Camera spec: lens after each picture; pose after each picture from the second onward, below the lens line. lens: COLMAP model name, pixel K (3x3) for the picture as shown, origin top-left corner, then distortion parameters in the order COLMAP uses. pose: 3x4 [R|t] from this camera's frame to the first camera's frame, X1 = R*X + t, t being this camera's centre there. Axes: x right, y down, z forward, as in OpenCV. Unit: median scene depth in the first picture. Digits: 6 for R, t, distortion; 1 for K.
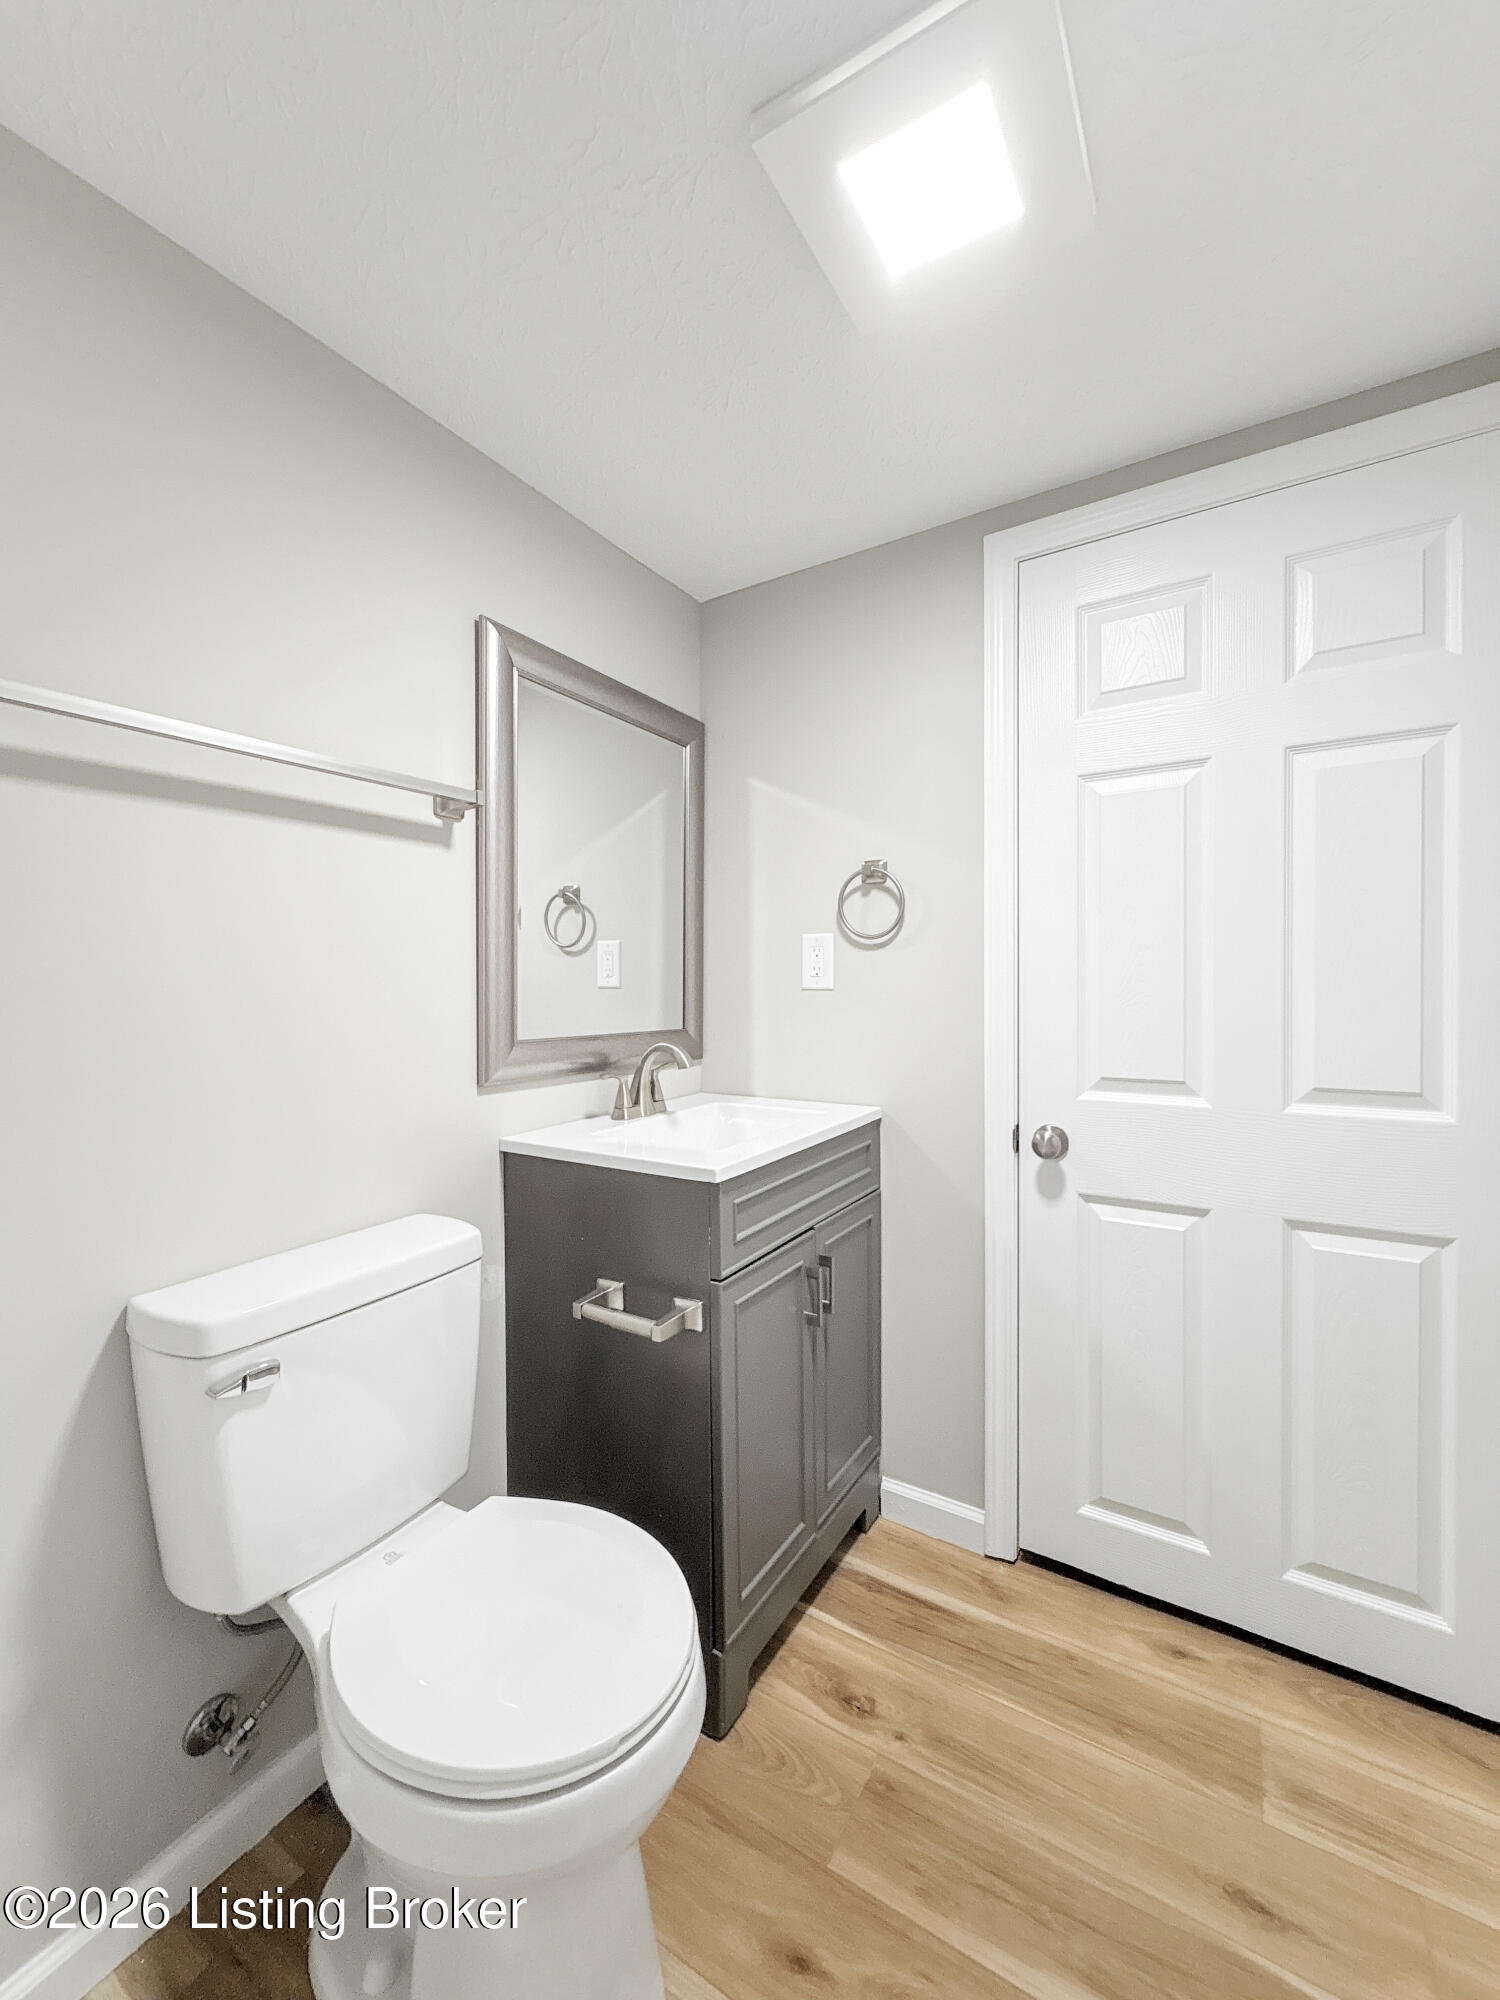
lens RADIAL K [[797.5, 0, 760.3], [0, 797.5, 984.7], [0, 0, 1]] dist [0.002006, -0.000106]
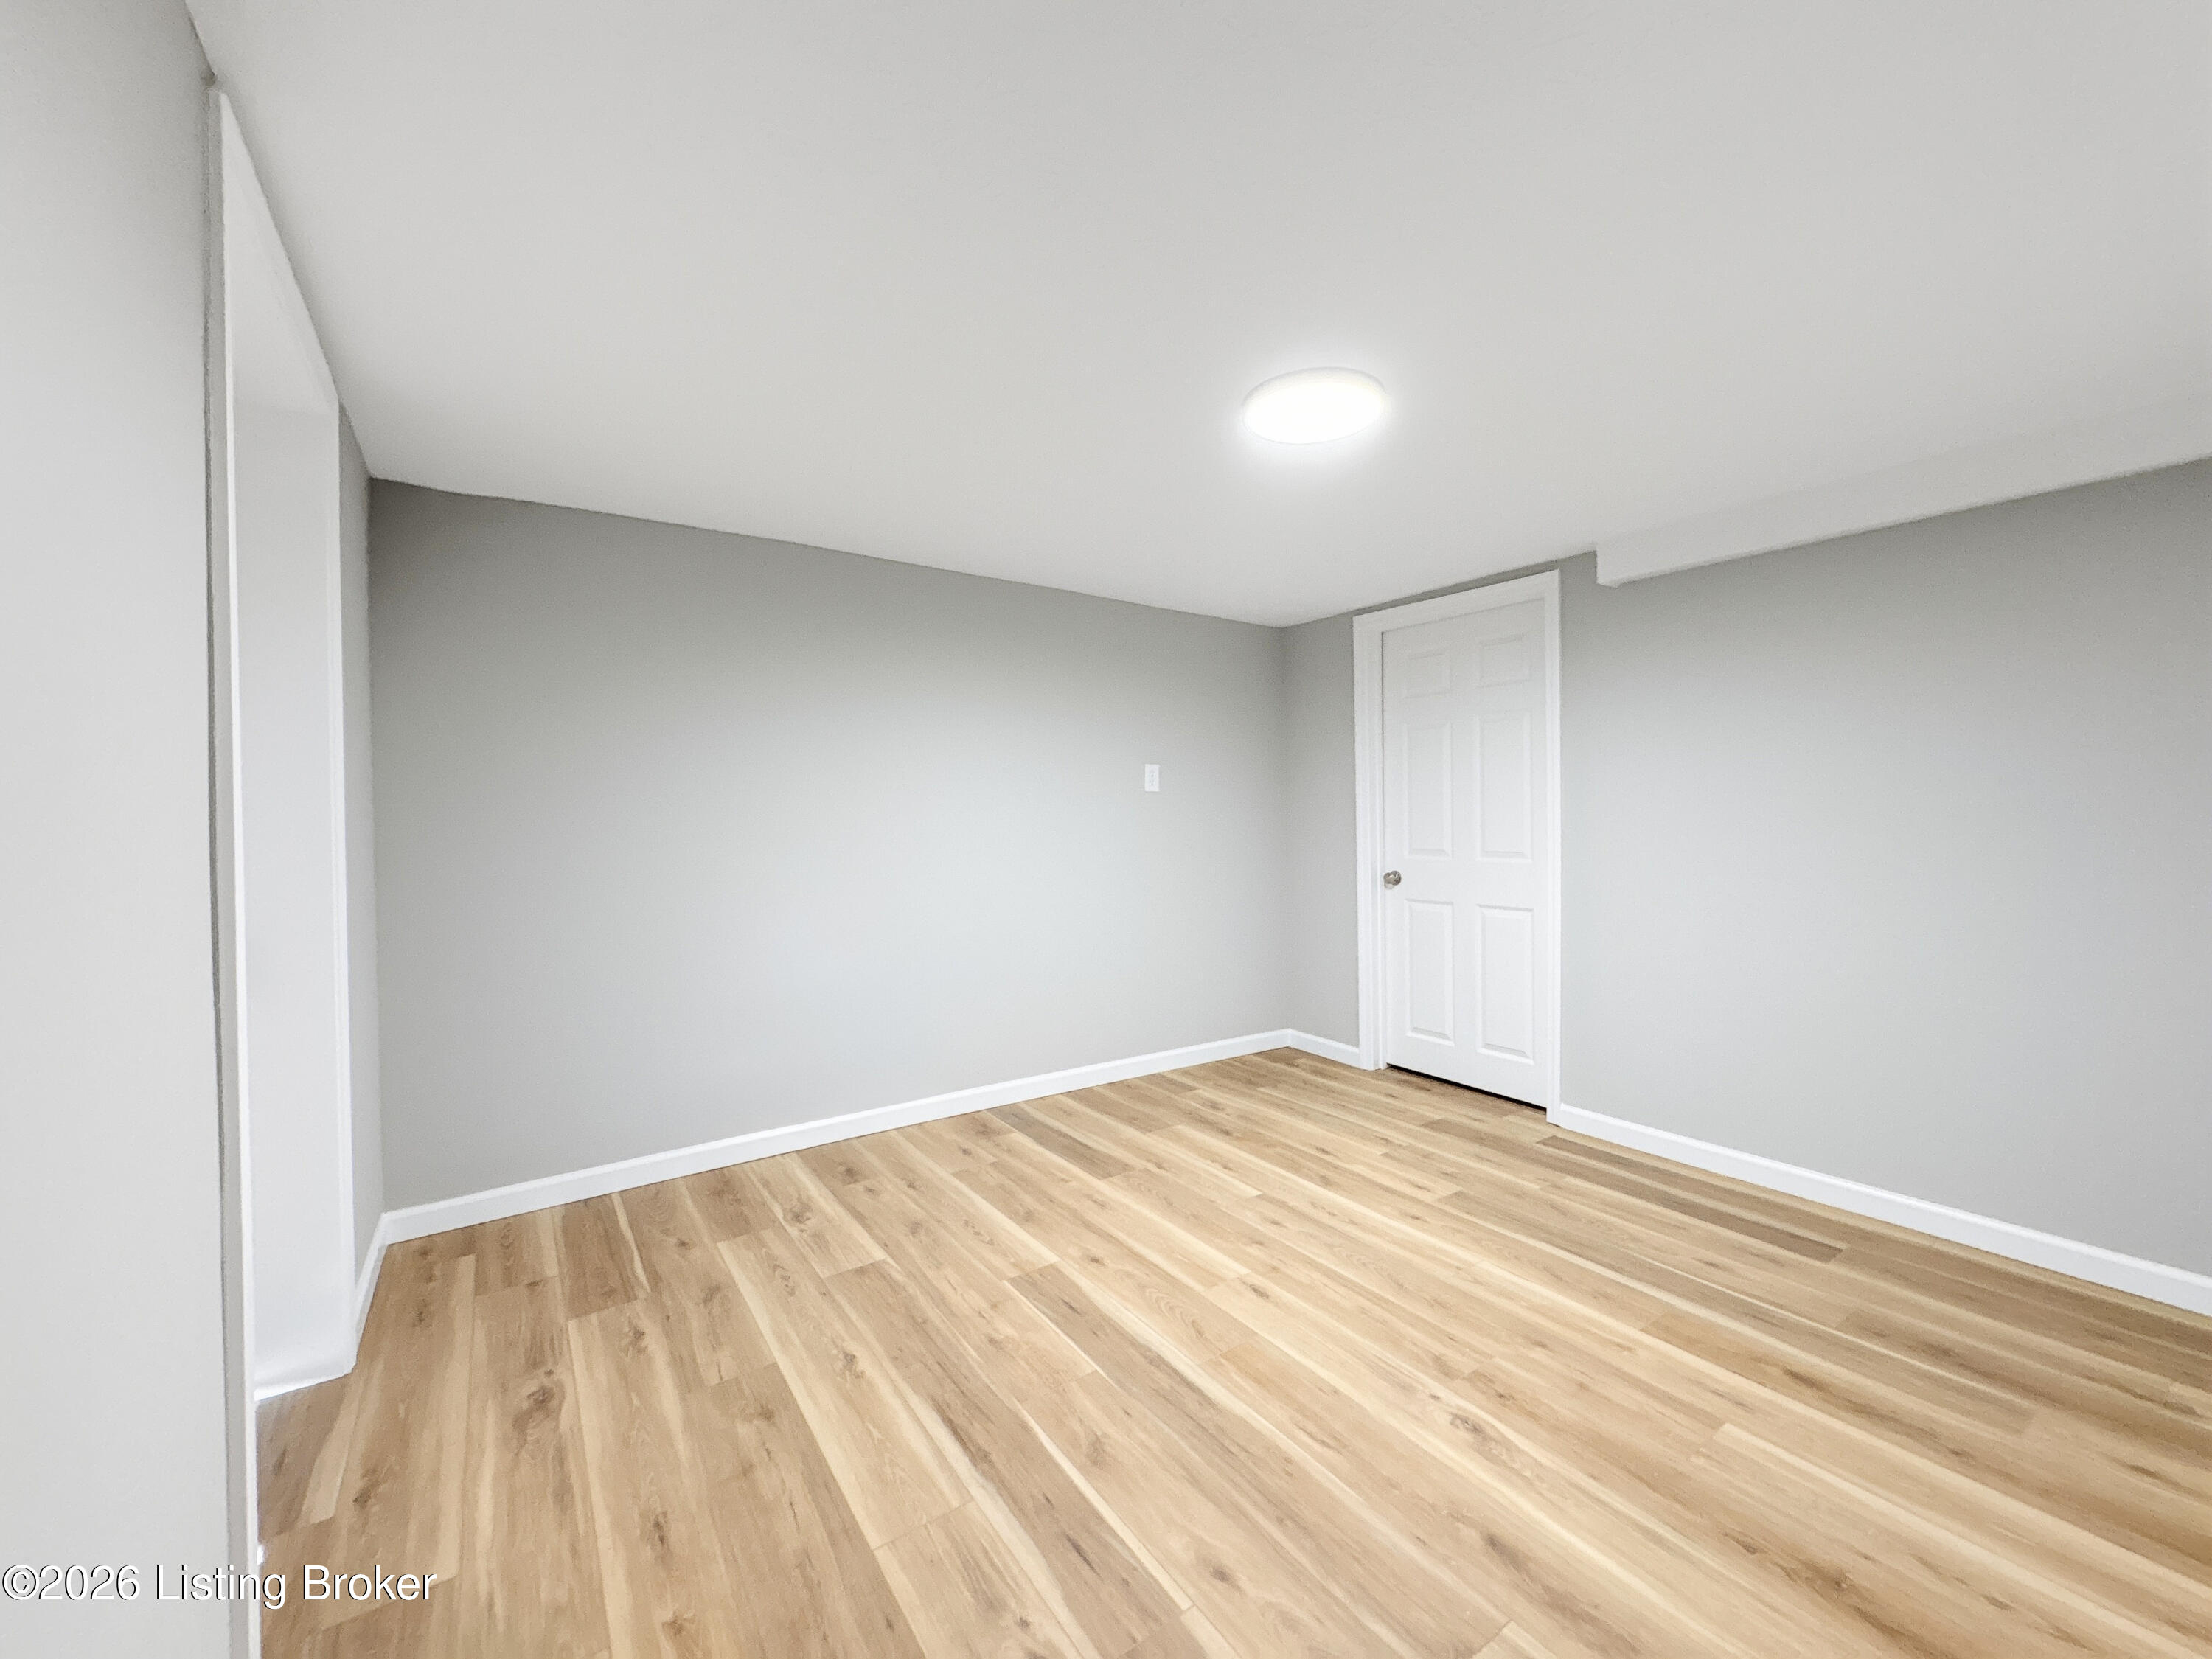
lens RADIAL K [[882.1, 0, 1103.3], [0, 882.1, 830.8], [0, 0, 1]] dist [0.002006, -0.000106]
pose [[-0.908033, -0.000931, 0.418898, 0.068435], [0.012998, 0.999453, 0.030397, 0.005495], [-0.418697, 0.033046, -0.907524, 2.430793]]
